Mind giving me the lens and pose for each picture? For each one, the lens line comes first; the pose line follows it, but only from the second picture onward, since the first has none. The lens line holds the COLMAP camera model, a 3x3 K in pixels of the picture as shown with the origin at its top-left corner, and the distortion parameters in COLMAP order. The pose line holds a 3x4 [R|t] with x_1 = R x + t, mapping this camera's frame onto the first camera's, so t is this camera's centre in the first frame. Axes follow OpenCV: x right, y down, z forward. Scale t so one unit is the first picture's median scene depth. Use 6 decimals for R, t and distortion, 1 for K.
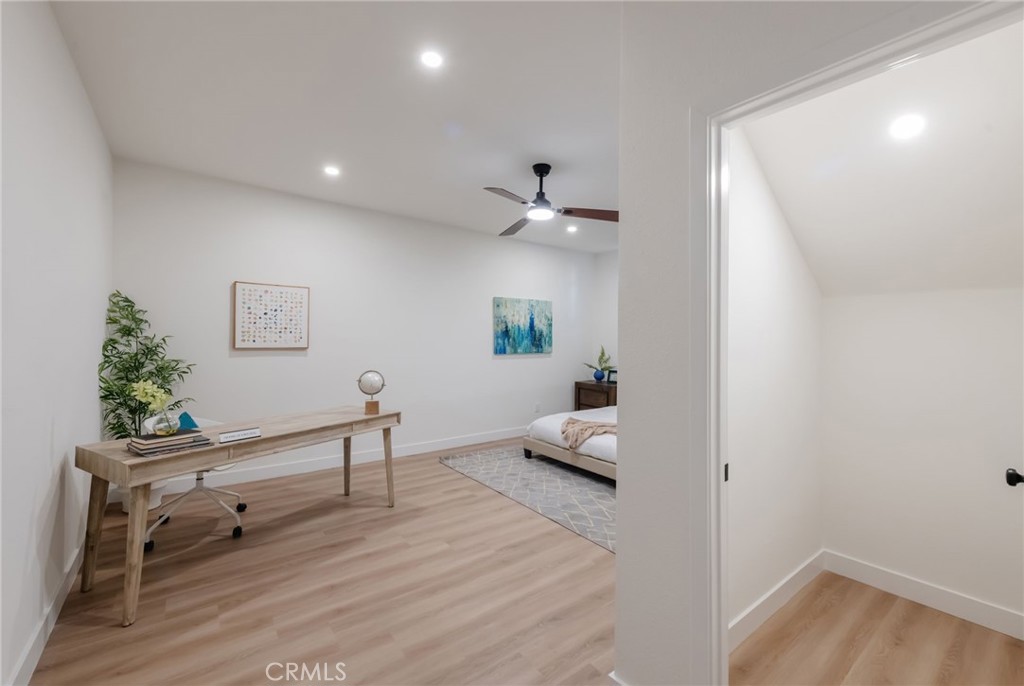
lens RADIAL K [[401.6, 0, 515.4], [0, 401.6, 337.6], [0, 0, 1]] dist [0.001252, -0.000392]
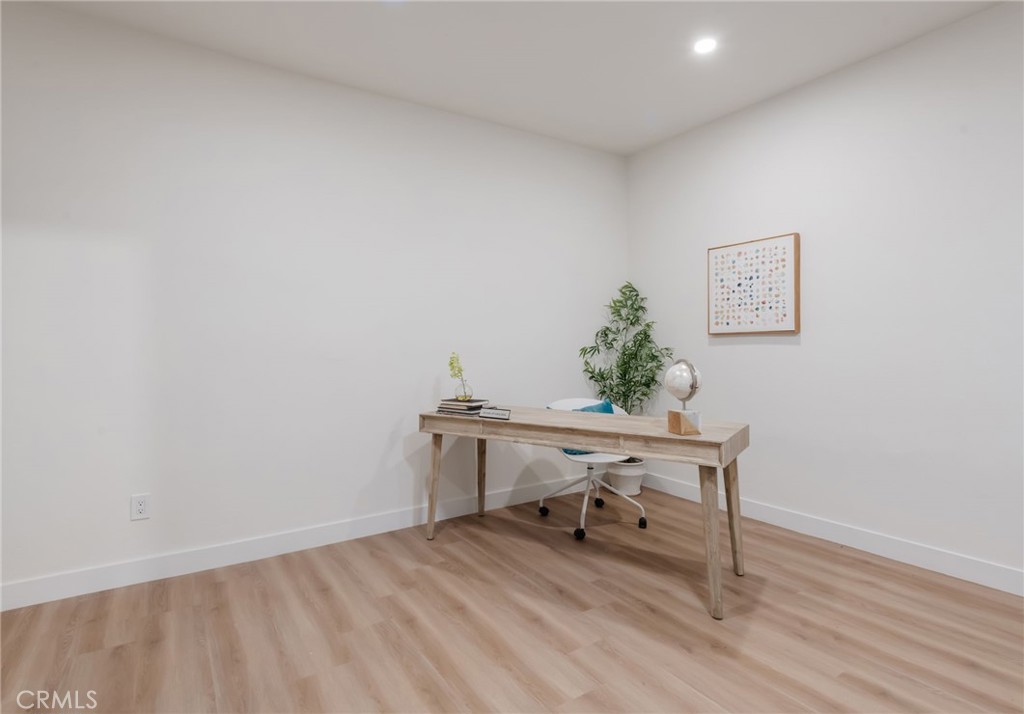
lens RADIAL K [[523.4, 0, 511.7], [0, 523.4, 350.3], [0, 0, 1]] dist [0.002822, 0.000272]
pose [[-0.068029, -0.007496, -0.997655, 0.344482], [0.016978, 0.999818, -0.008670, 0.059914], [0.997539, -0.017528, -0.067890, 0.672128]]
